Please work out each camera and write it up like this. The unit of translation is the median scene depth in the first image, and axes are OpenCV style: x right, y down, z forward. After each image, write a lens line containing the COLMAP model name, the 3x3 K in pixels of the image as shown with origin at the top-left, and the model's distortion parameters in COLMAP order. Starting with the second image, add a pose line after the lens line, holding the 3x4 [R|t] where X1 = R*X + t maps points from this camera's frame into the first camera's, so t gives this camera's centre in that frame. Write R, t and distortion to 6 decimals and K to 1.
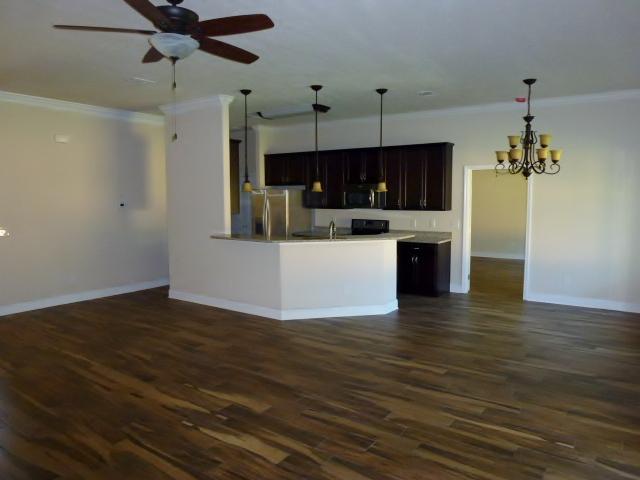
lens RADIAL K [[455.2, 0, 313.8], [0, 455.2, 238.2], [0, 0, 1]] dist [-0.059747, 0.004454]
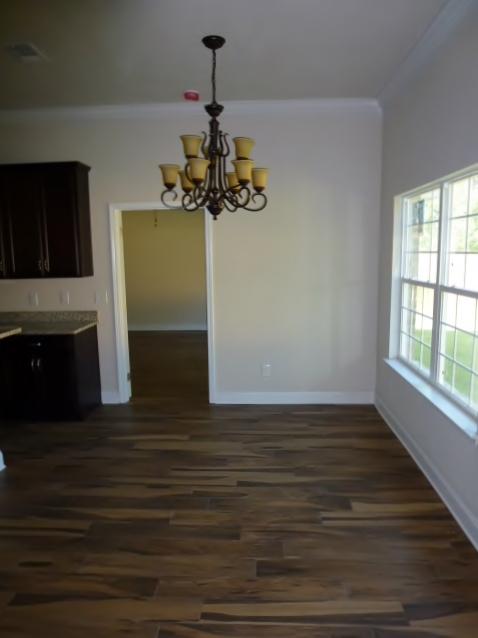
lens RADIAL K [[453.8, 0, 241.6], [0, 453.8, 317.9], [0, 0, 1]] dist [-0.059747, 0.004454]
pose [[0.835691, -0.085656, 0.542479, 0.134622], [0.061576, 0.996148, 0.062432, -0.030242], [-0.545737, -0.018770, 0.837746, 0.372180]]
